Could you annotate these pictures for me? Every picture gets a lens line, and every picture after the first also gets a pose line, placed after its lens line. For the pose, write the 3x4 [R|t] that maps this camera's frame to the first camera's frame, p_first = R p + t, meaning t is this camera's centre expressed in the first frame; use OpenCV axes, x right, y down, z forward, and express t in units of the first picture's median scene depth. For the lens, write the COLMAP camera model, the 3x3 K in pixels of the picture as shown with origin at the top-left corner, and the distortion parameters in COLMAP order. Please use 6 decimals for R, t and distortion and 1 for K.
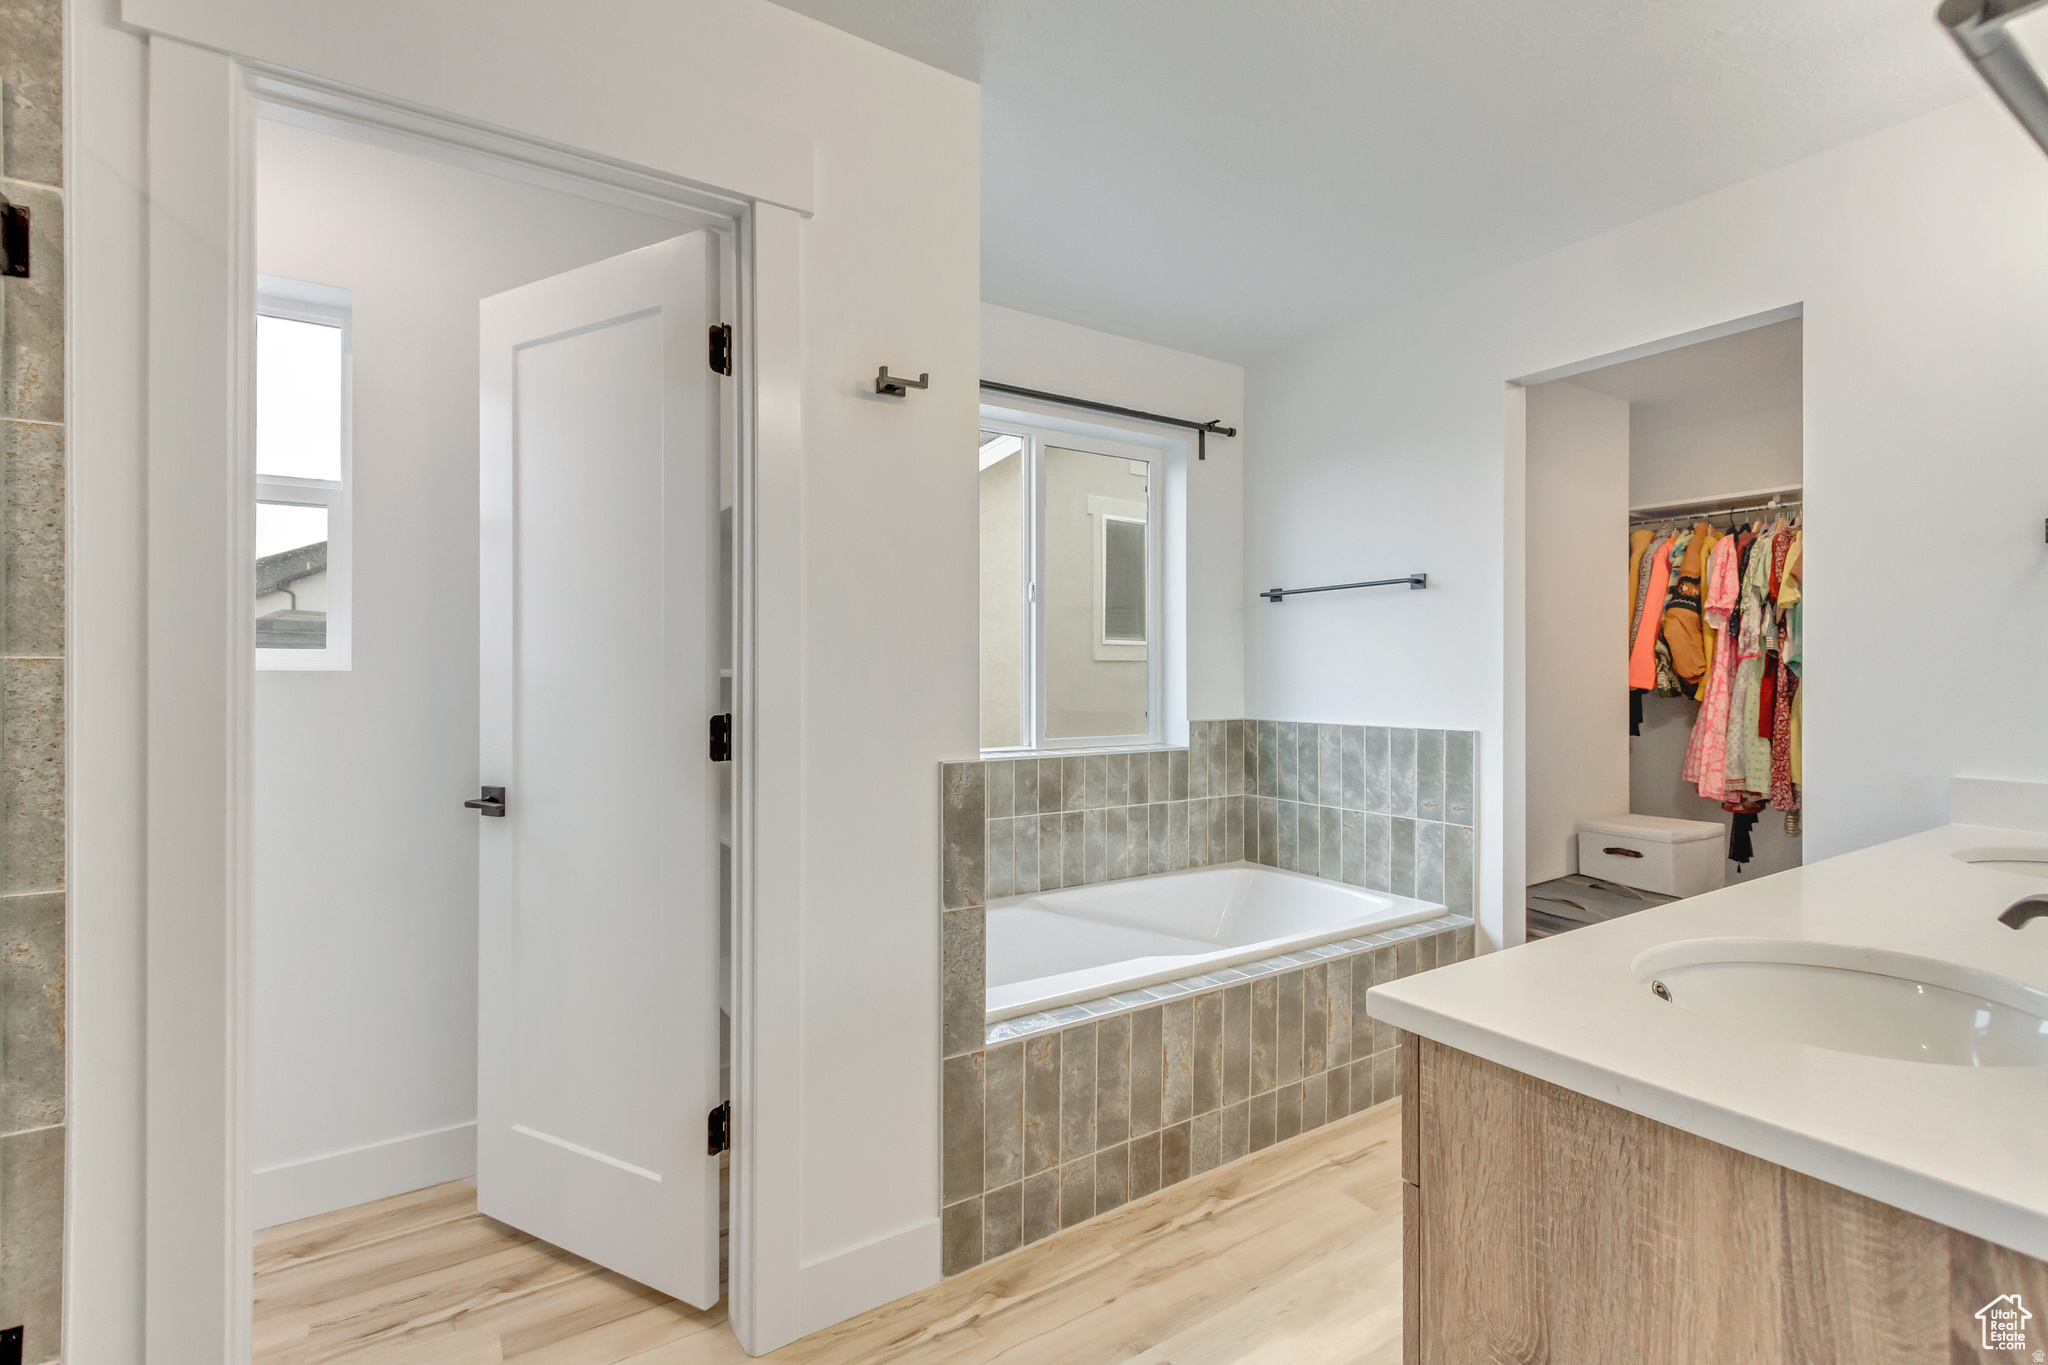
lens RADIAL K [[950.1, 0, 1016.8], [0, 950.1, 680.2], [0, 0, 1]] dist [0.006326, -0.000504]
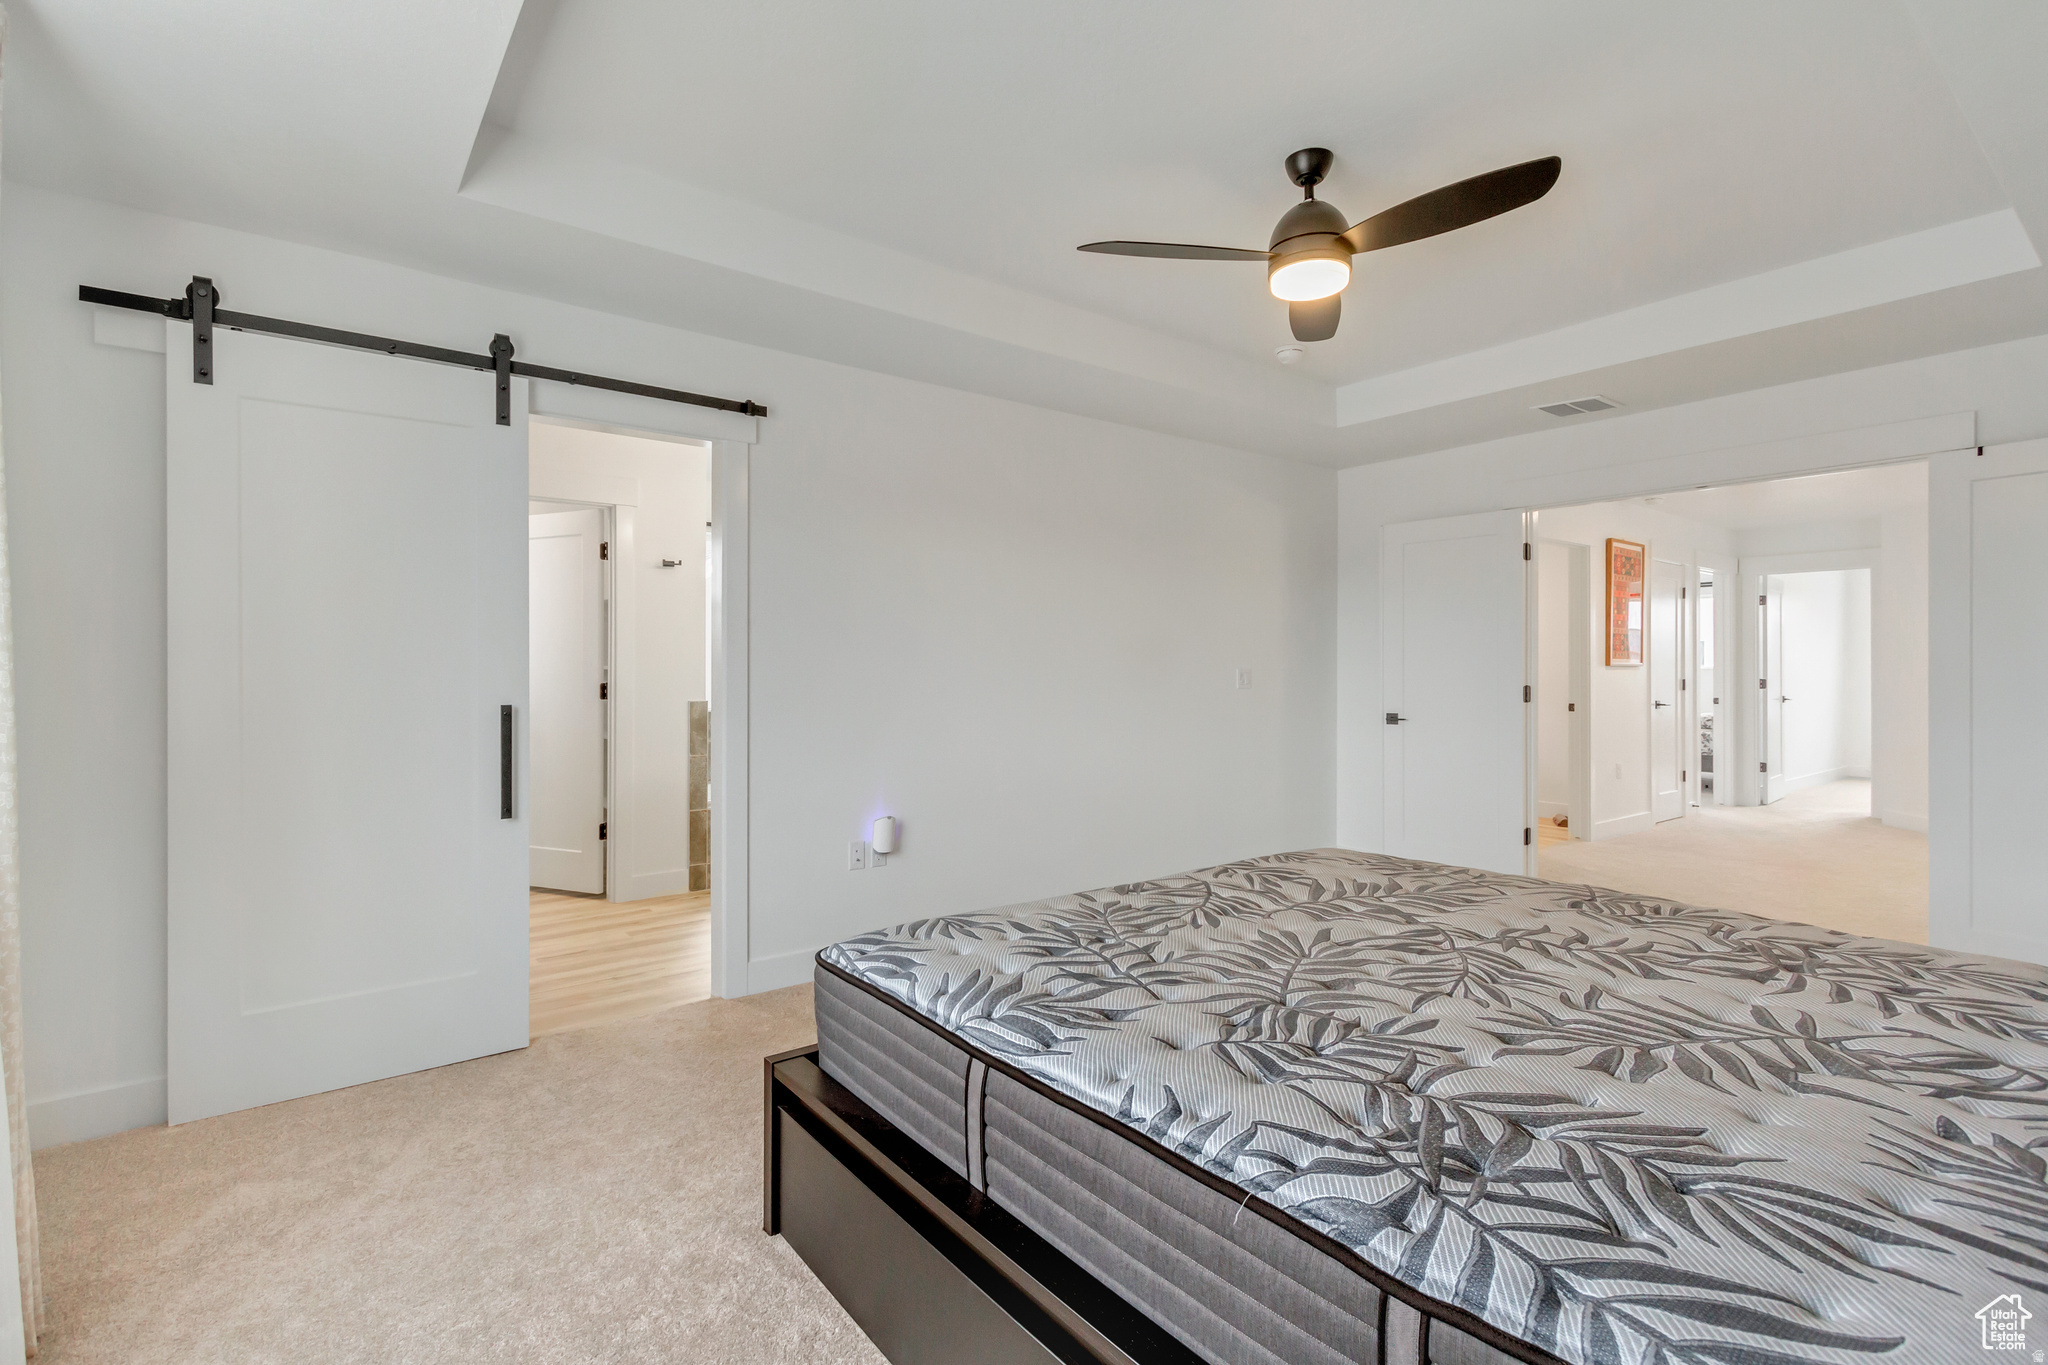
lens RADIAL K [[950.1, 0, 1016.8], [0, 950.1, 680.2], [0, 0, 1]] dist [0.006326, -0.000504]
pose [[0.993861, 0.002083, 0.110616, 0.570897], [-0.002606, 0.999986, 0.004582, 0.012227], [-0.110605, -0.004842, 0.993853, -1.866302]]
